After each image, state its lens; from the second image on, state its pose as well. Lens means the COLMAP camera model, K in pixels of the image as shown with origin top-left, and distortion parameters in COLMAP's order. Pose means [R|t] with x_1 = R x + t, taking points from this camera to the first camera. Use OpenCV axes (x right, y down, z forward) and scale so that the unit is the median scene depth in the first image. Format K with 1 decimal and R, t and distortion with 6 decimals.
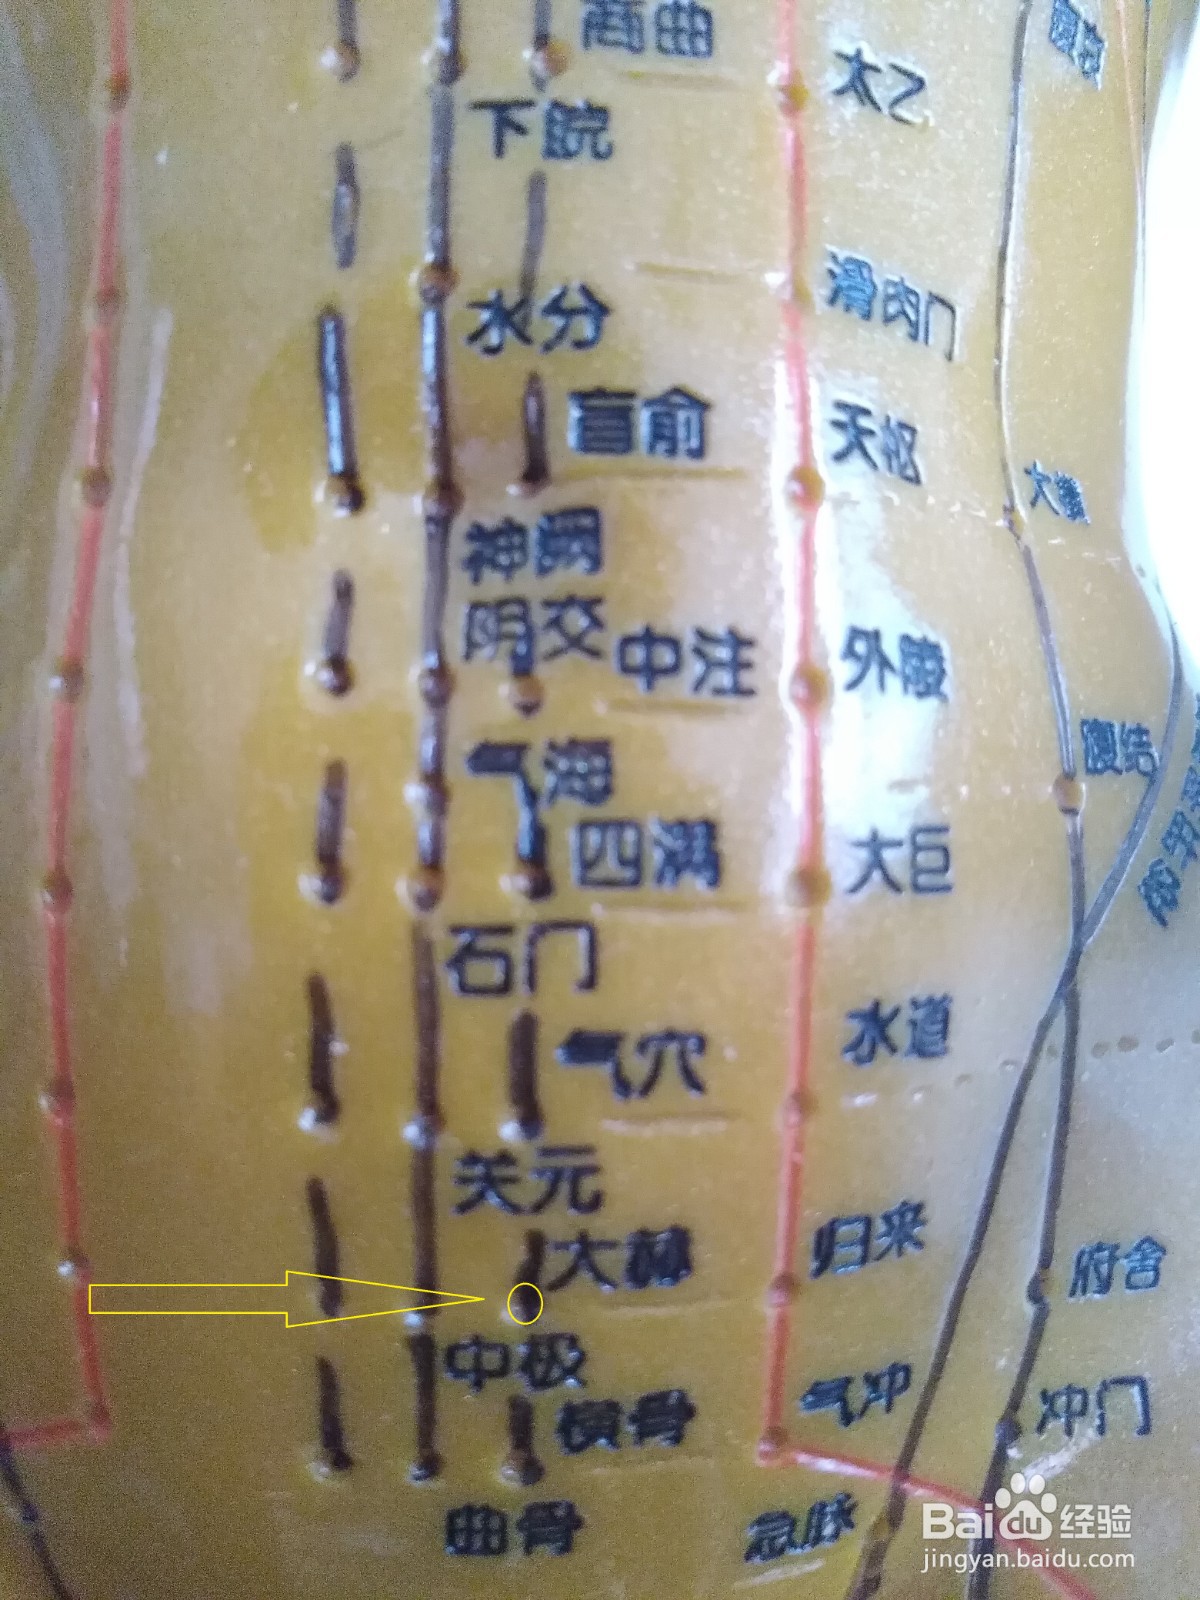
lens RADIAL K [[1288.8, 0, 600.0], [0, 1288.8, 800.0], [0, 0, 1]] dist [-0.009322, -0.011359]
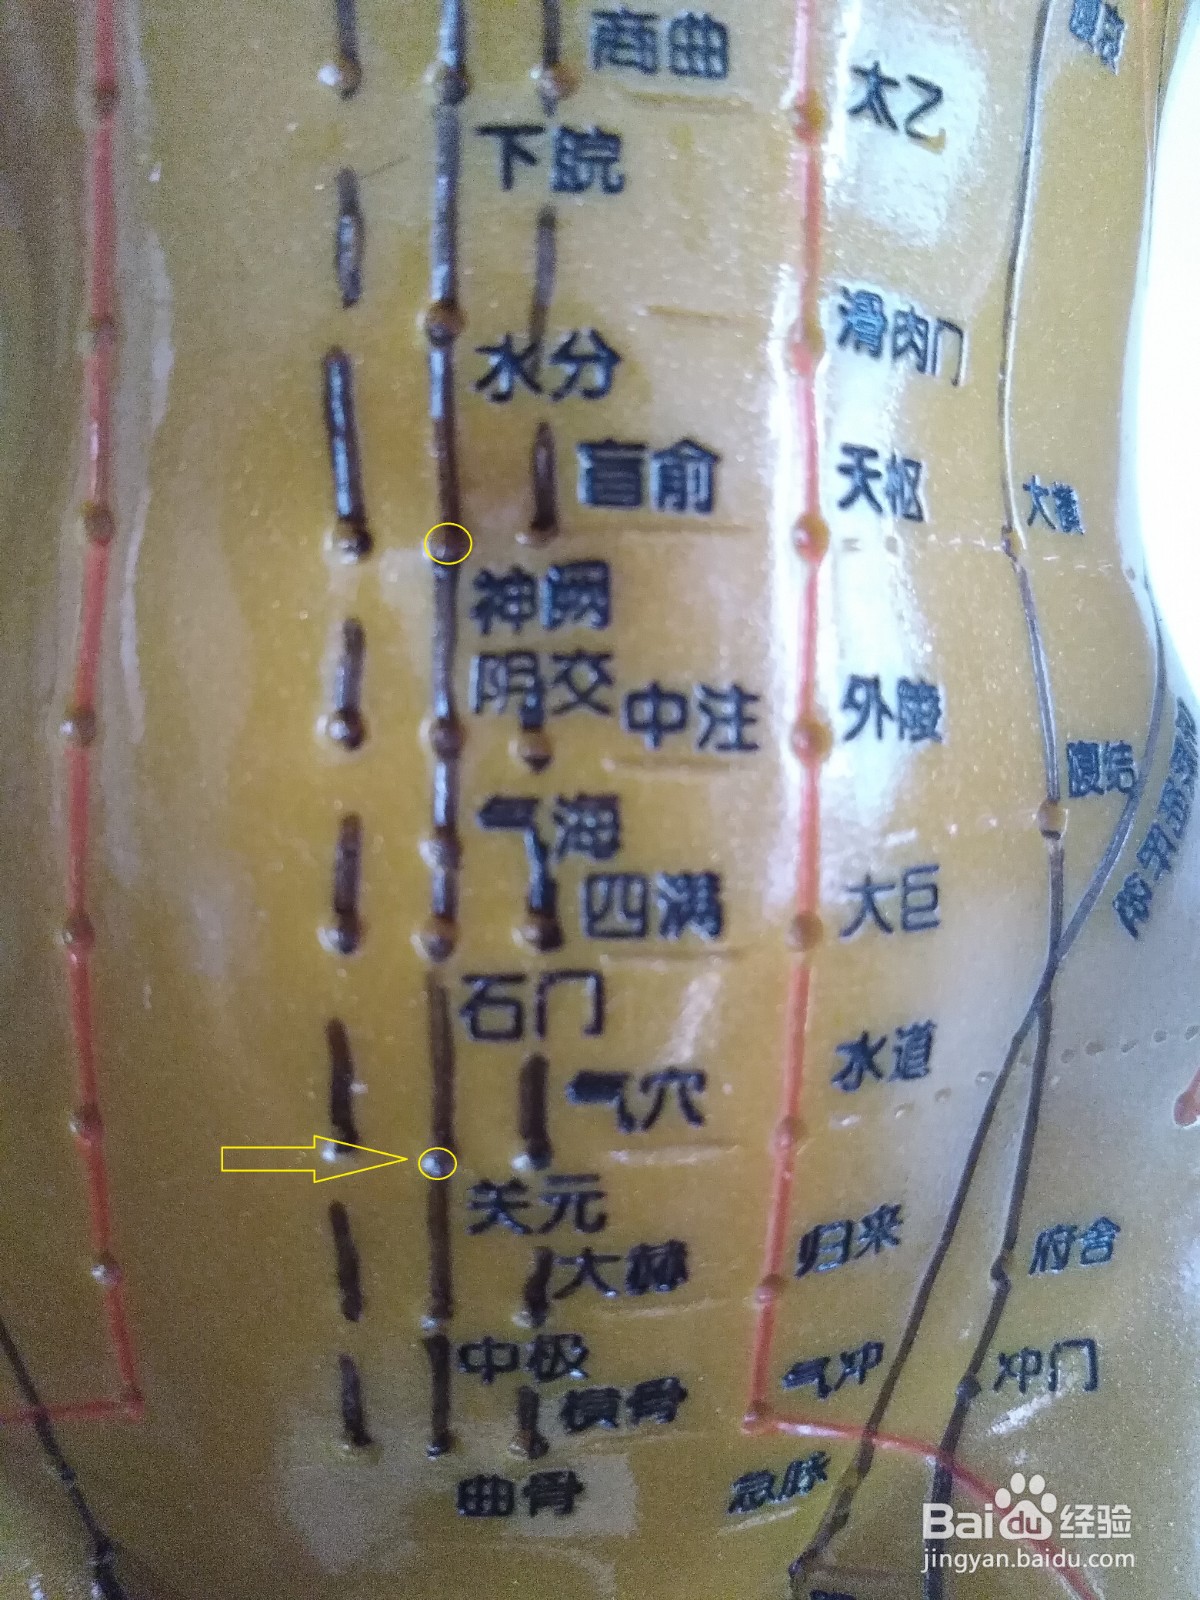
lens RADIAL K [[1288.8, 0, 600.0], [0, 1288.8, 800.0], [0, 0, 1]] dist [-0.009322, -0.011359]
pose [[0.999595, 0.004853, 0.028029, -0.033254], [-0.008139, 0.992937, 0.118361, -0.155546], [-0.027256, -0.118541, 0.992575, -0.021346]]
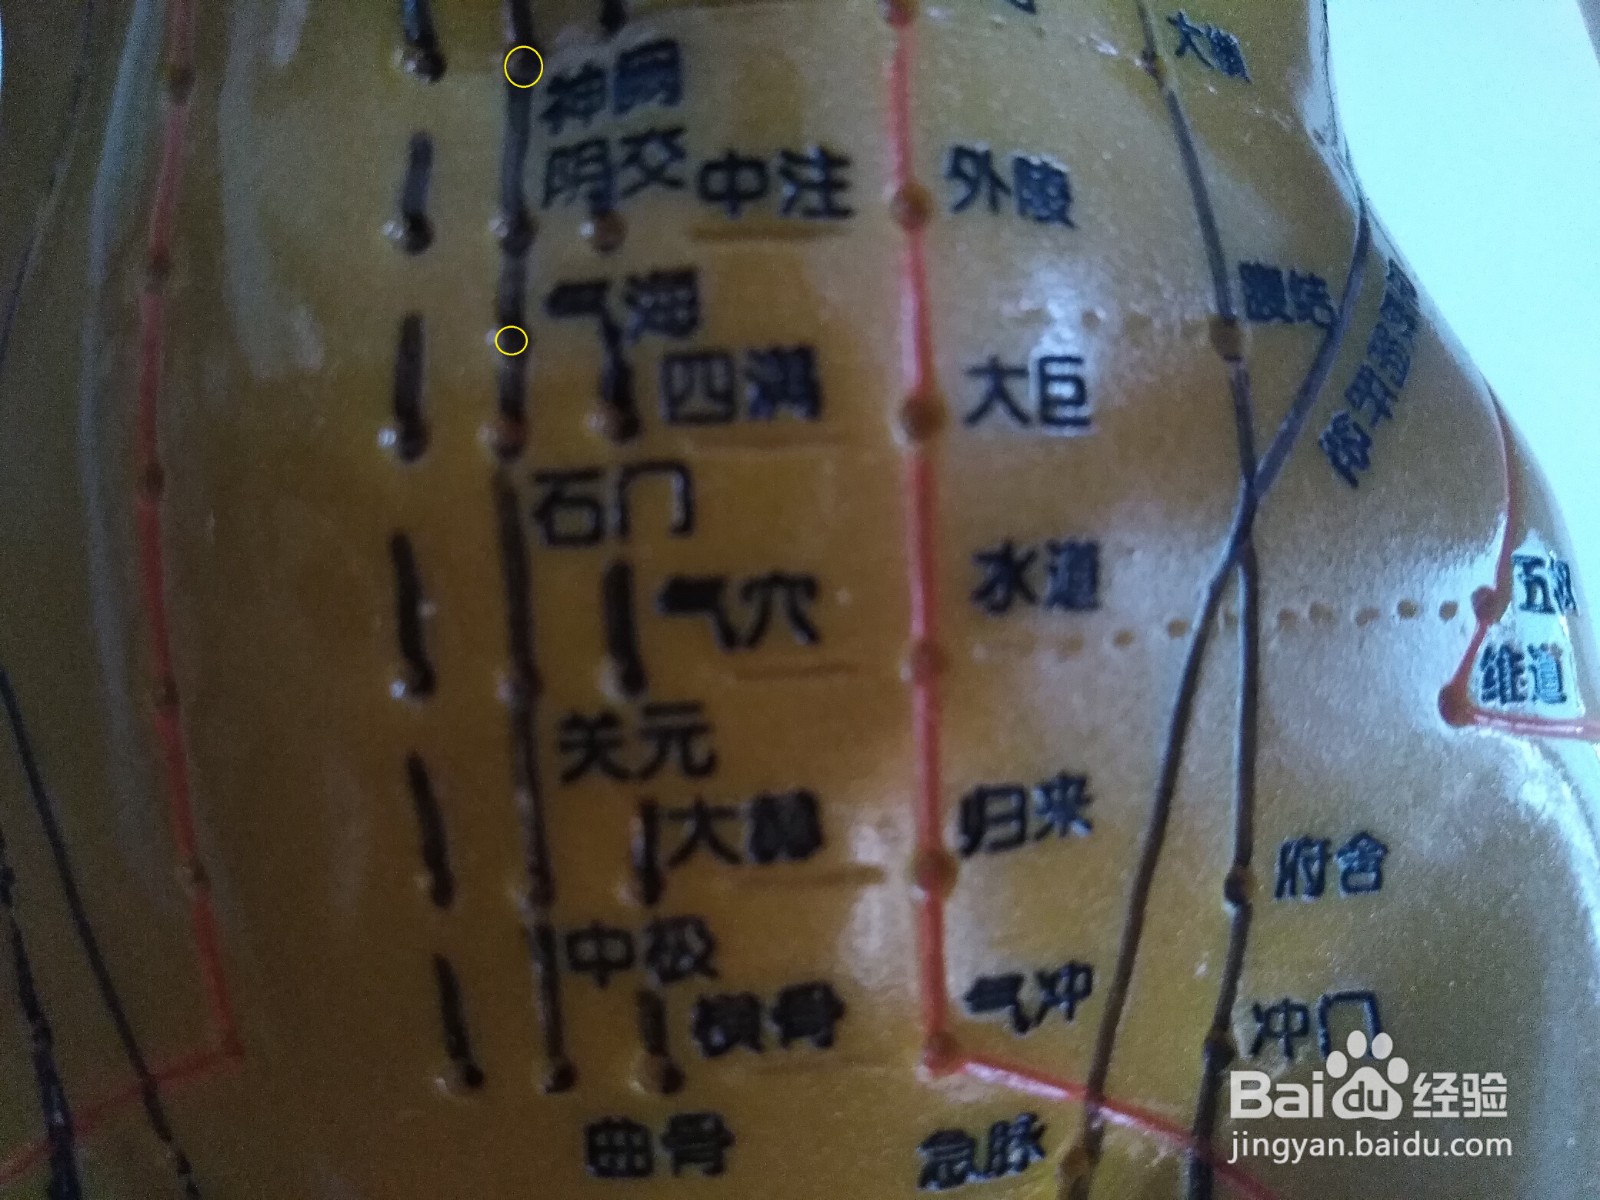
lens RADIAL K [[1288.8, 0, 800.0], [0, 1288.8, 600.0], [0, 0, 1]] dist [-0.009322, -0.011359]
pose [[0.994579, -0.062703, -0.082956, 0.138919], [0.060012, 0.997599, -0.034553, 0.217290], [0.084924, 0.029387, 0.995954, 0.074082]]
